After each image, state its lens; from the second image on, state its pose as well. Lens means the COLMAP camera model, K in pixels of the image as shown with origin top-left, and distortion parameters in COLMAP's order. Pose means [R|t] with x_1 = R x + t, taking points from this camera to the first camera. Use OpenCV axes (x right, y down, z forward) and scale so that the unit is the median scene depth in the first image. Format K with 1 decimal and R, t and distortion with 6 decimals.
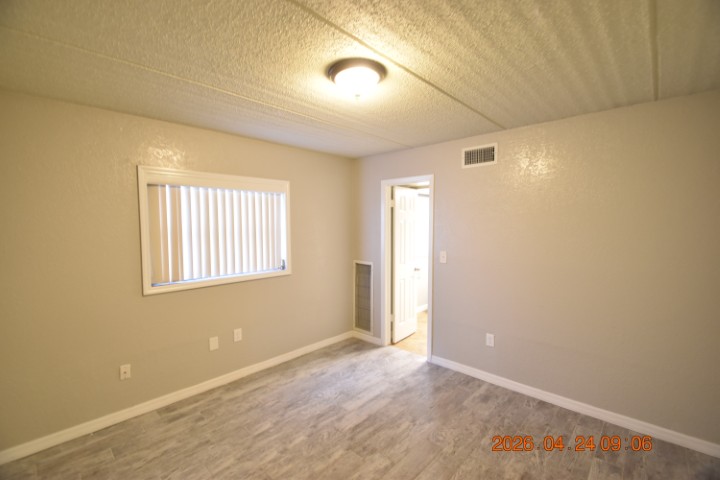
lens RADIAL K [[315.4, 0, 359.1], [0, 315.4, 242.0], [0, 0, 1]] dist [0.007241, -0.012363]
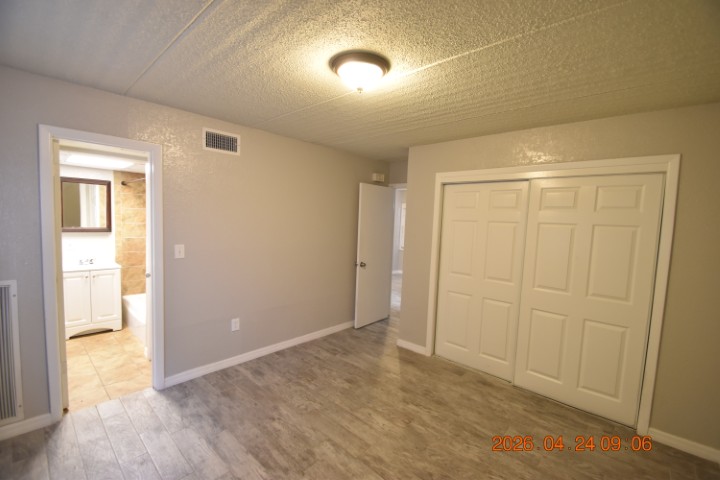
lens RADIAL K [[315.4, 0, 359.8], [0, 315.4, 239.7], [0, 0, 1]] dist [0.007241, -0.012363]
pose [[-0.013516, -0.066377, 0.997703, -0.697741], [0.021201, 0.997551, 0.066654, -0.033940], [-0.999684, 0.022053, -0.012076, 0.679096]]
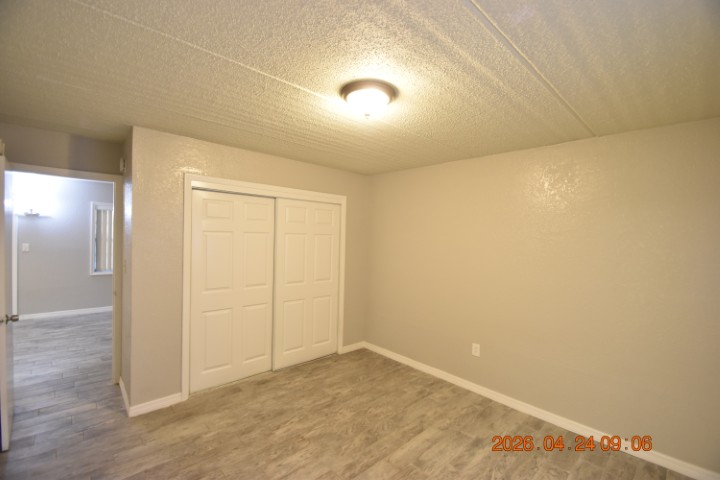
lens RADIAL K [[315.4, 0, 358.7], [0, 315.4, 241.1], [0, 0, 1]] dist [0.007241, -0.012363]
pose [[-0.997836, -0.028896, 0.059057, -0.033510], [-0.024139, 0.996525, 0.079721, -0.087574], [-0.061155, 0.078123, -0.995066, 1.381140]]
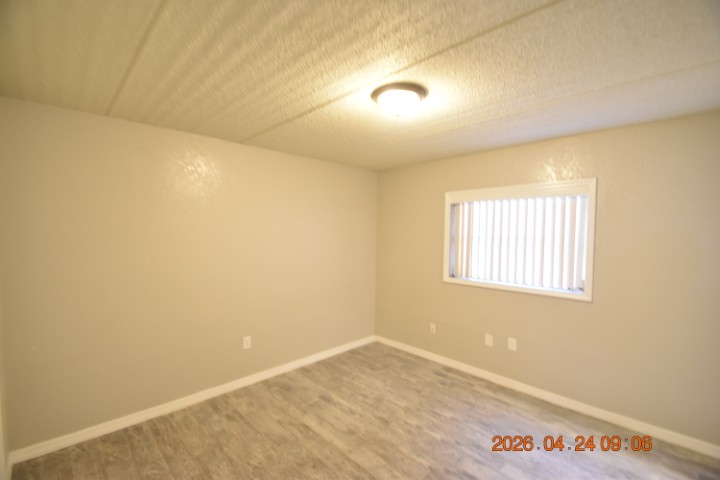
lens RADIAL K [[315.4, 0, 357.6], [0, 315.4, 240.7], [0, 0, 1]] dist [0.007241, -0.012363]
pose [[-0.041907, 0.035831, -0.998479, 0.732091], [-0.067865, 0.996947, 0.038624, -0.044300], [0.996814, 0.069381, -0.039347, 0.621379]]
